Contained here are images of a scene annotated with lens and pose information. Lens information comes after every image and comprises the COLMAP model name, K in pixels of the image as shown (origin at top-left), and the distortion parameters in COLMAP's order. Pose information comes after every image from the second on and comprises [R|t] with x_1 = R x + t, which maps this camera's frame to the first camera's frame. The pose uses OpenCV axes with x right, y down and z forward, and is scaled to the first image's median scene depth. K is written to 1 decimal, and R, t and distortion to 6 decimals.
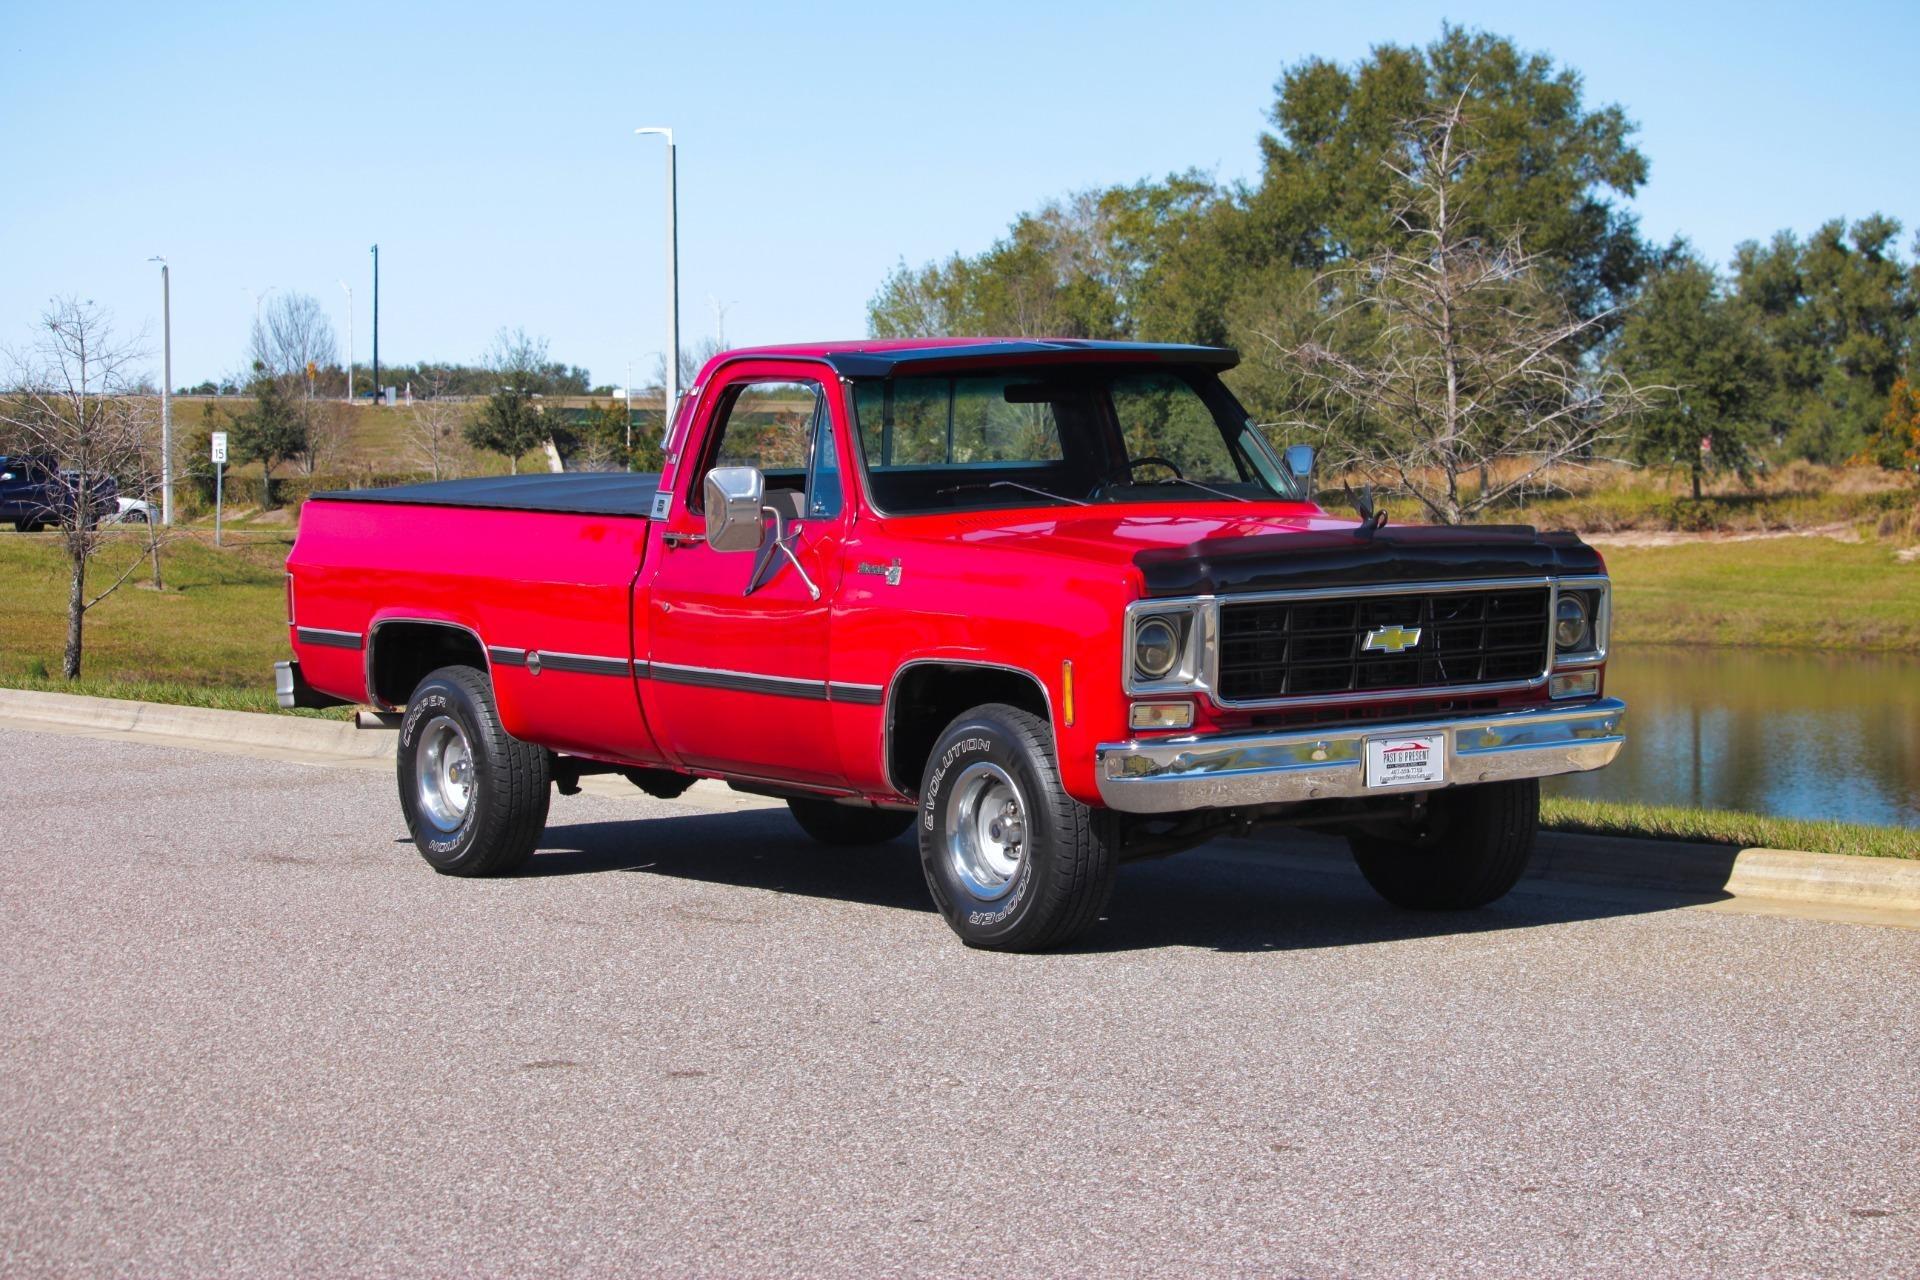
lens RADIAL K [[4953.8, 0, 969.4], [0, 4953.8, 543.5], [0, 0, 1]] dist [-0.417583, 0.000000]
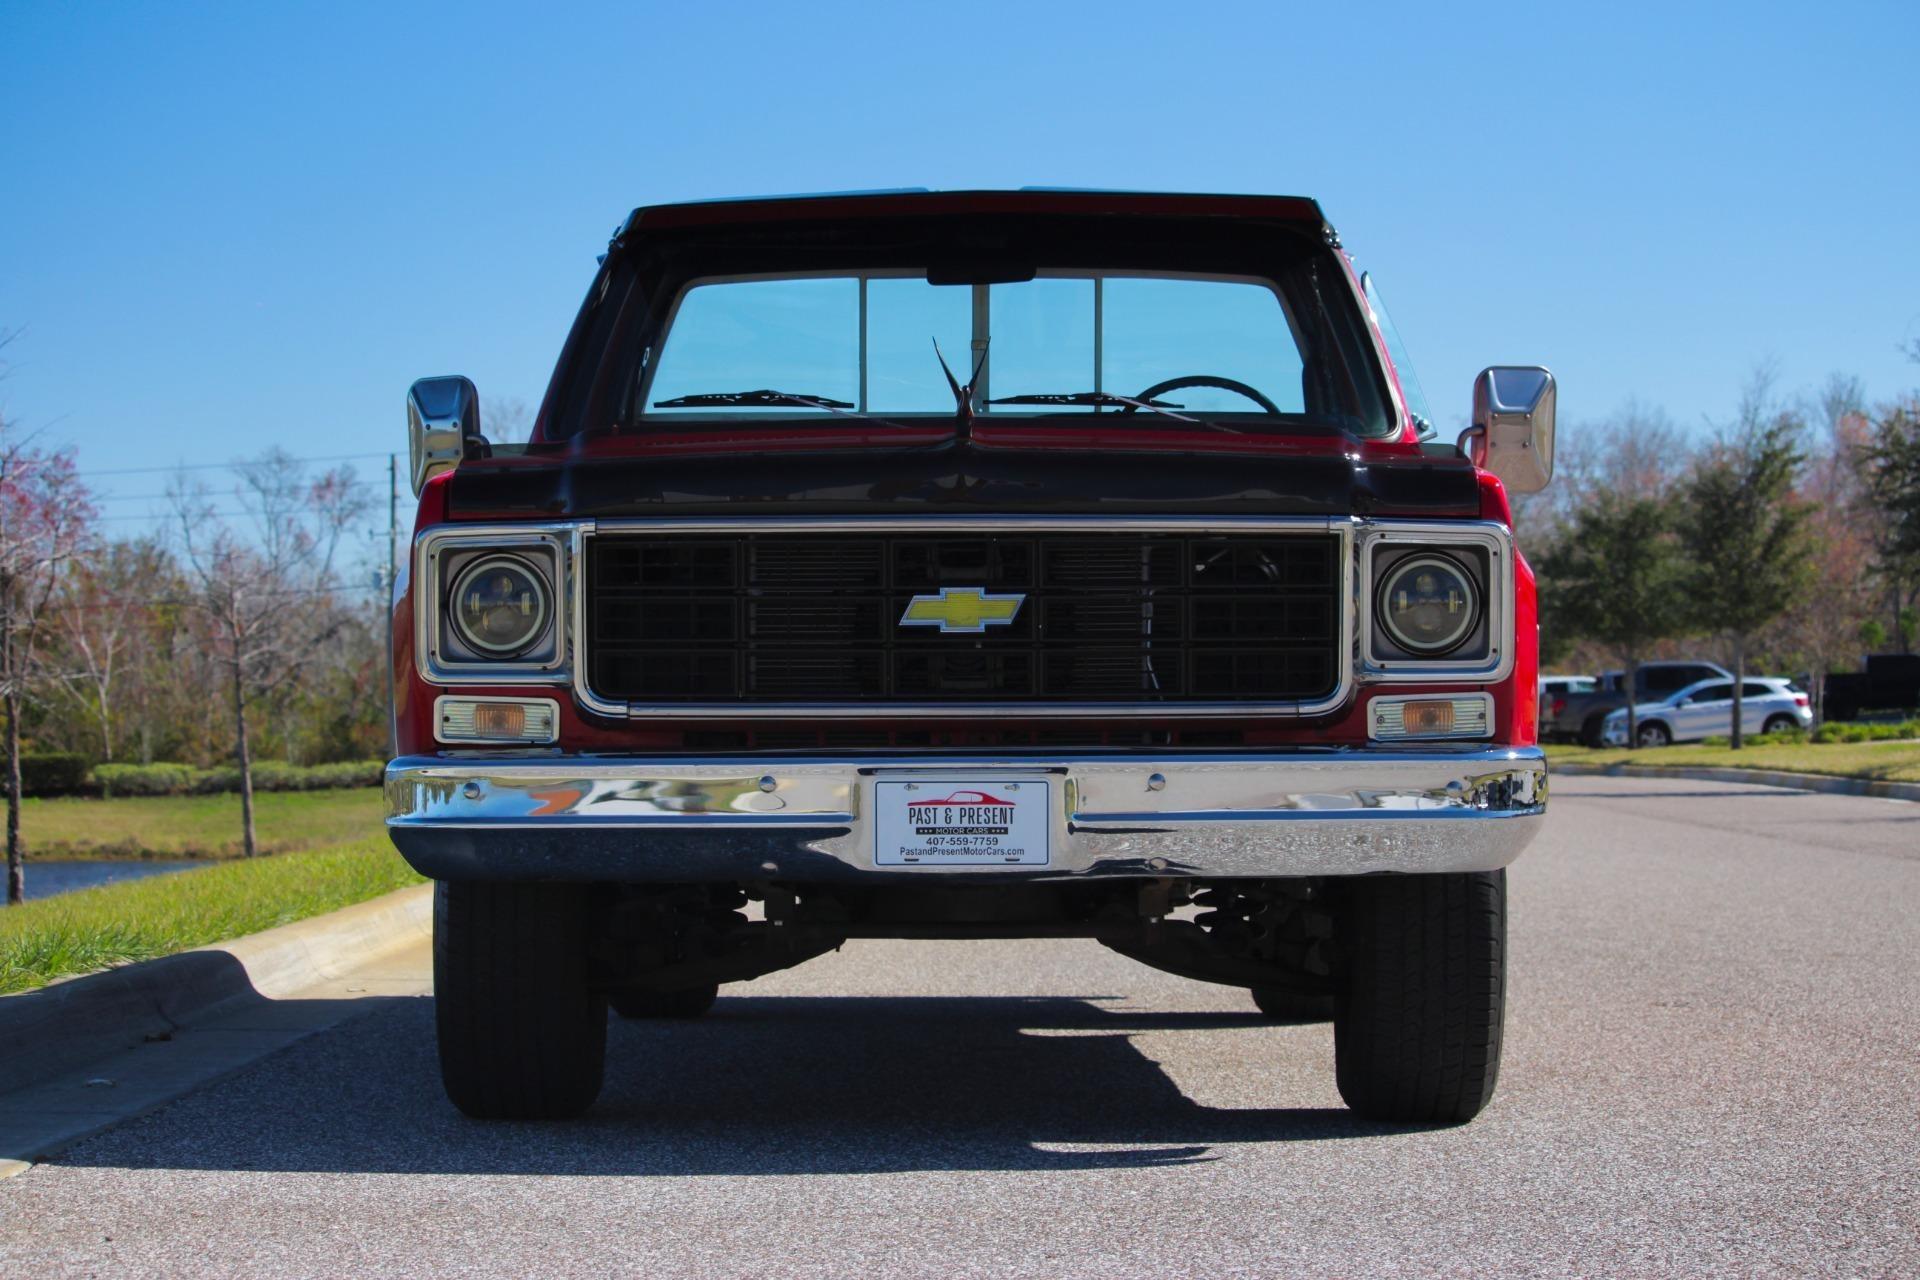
lens RADIAL K [[4953.8, 0, 948.0], [0, 4953.8, 640.3], [0, 0, 1]] dist [-0.417583, 0.000000]
pose [[0.799479, 0.006079, -0.600663, 0.410485], [-0.034604, 0.998754, -0.035951, 0.041577], [0.599697, 0.049527, 0.798693, 0.516941]]
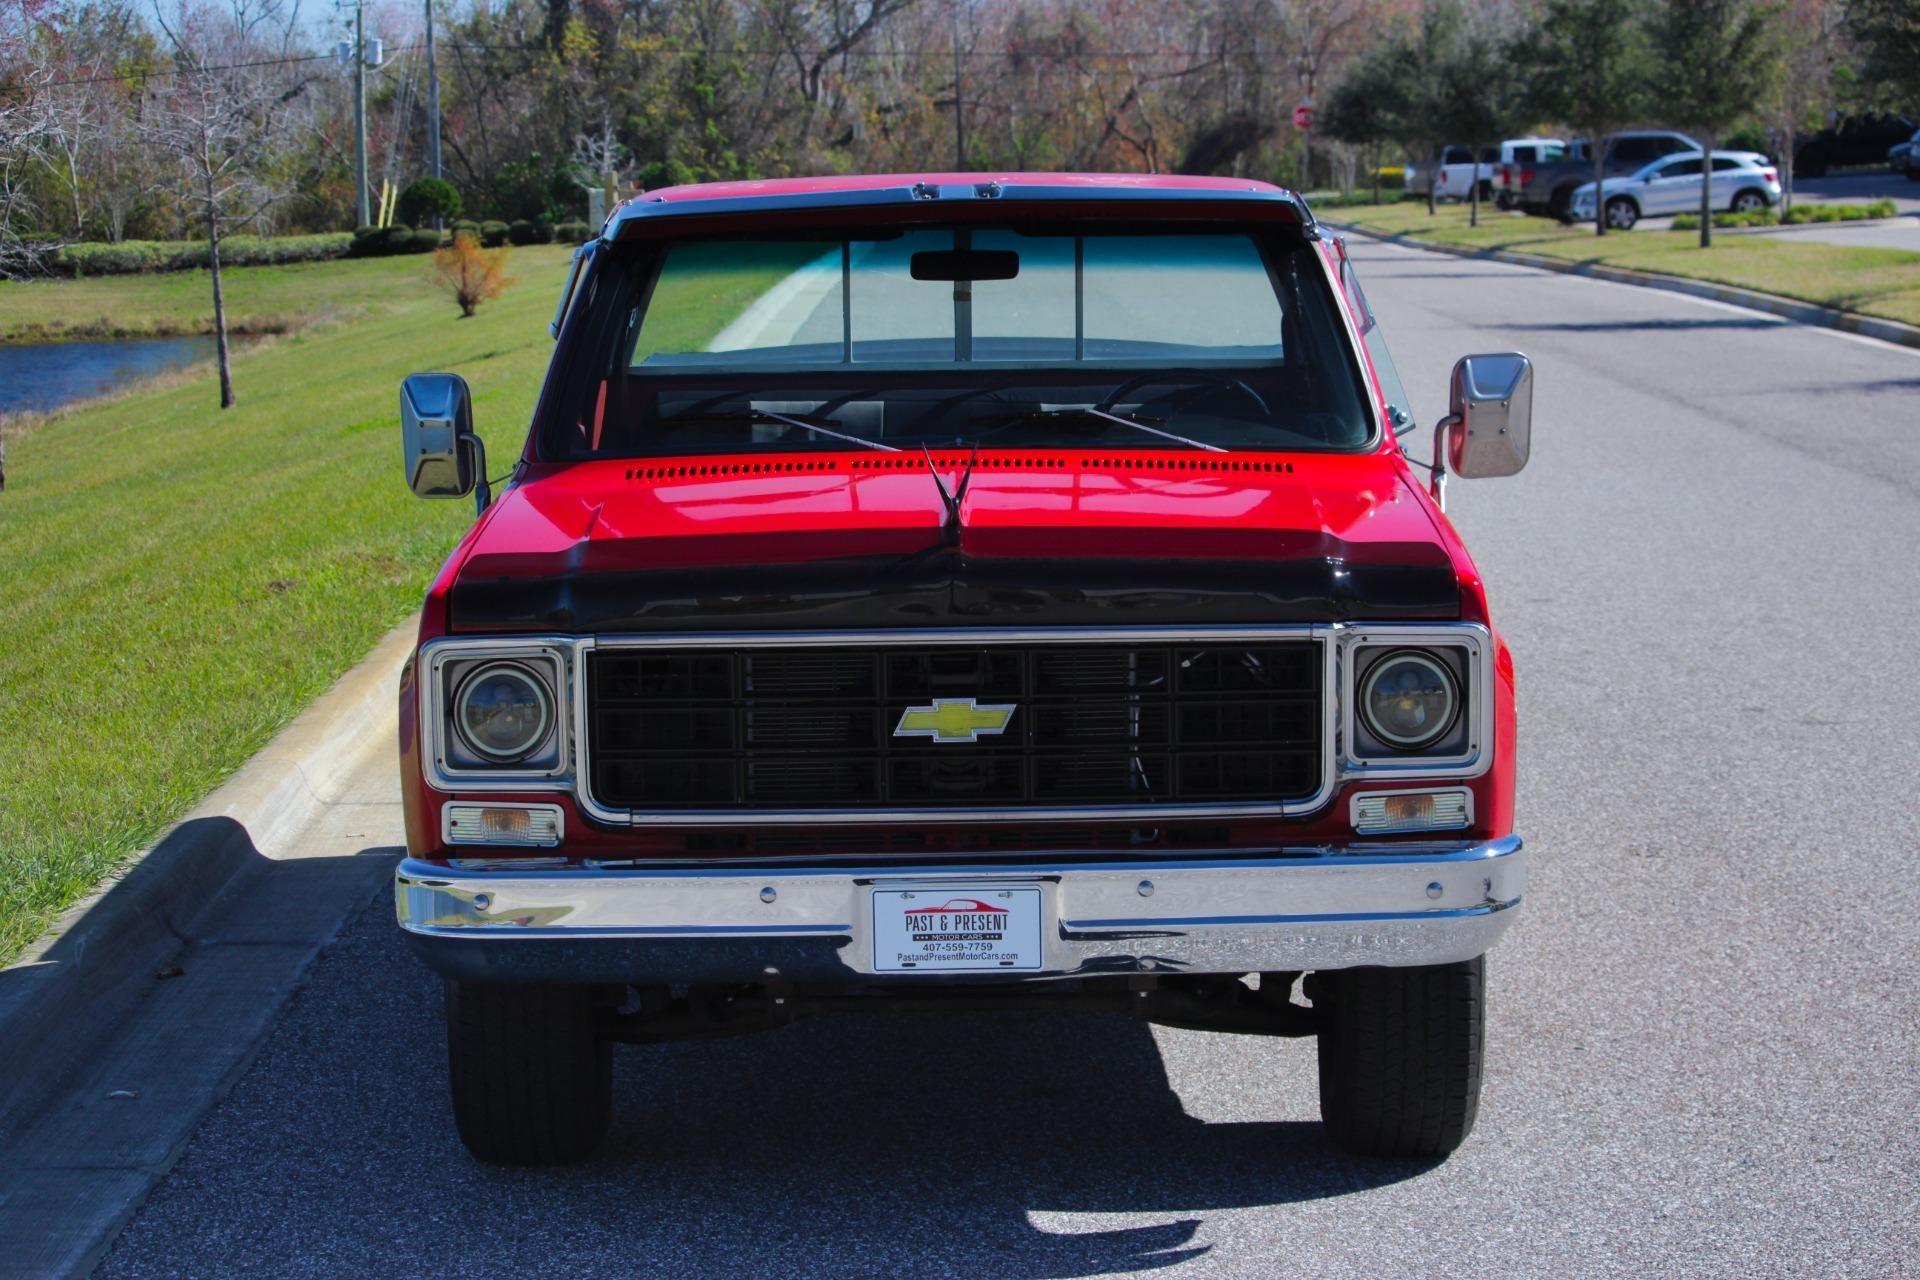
lens RADIAL K [[4953.8, 0, 1060.8], [0, 4953.8, 693.1], [0, 0, 1]] dist [-0.417583, 0.000000]
pose [[0.816951, 0.071186, -0.572296, 0.413778], [-0.022902, 0.995574, 0.091144, -0.036216], [0.576252, -0.061354, 0.814966, 0.504589]]
